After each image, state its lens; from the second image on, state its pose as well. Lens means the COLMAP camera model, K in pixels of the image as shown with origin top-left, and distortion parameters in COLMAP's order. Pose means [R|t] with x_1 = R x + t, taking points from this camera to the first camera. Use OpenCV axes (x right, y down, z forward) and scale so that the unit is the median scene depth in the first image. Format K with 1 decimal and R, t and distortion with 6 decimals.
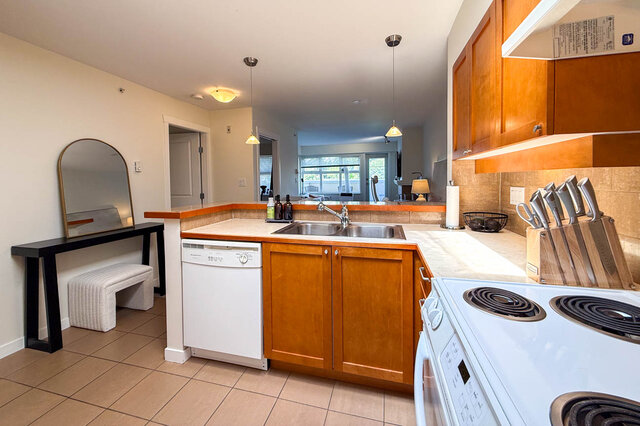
lens RADIAL K [[276.3, 0, 316.4], [0, 276.3, 187.3], [0, 0, 1]] dist [0.000445, 0.000031]
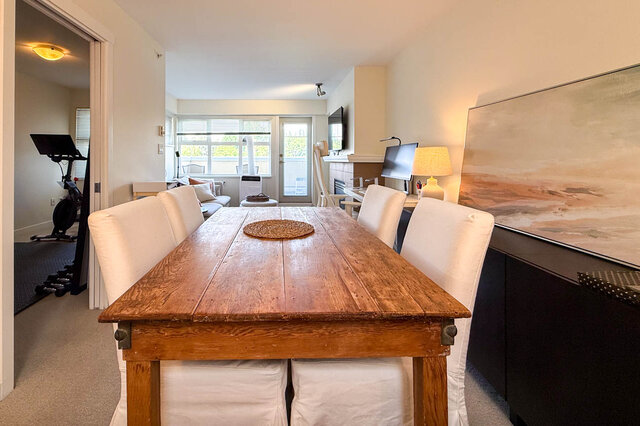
lens RADIAL K [[292.7, 0, 284.7], [0, 292.7, 162.9], [0, 0, 1]] dist [0.000318, -0.000005]
pose [[0.961407, 0.013568, 0.274796, -0.007131], [-0.006523, 0.999627, -0.026535, 0.031230], [-0.275053, 0.023718, 0.961136, 1.216138]]
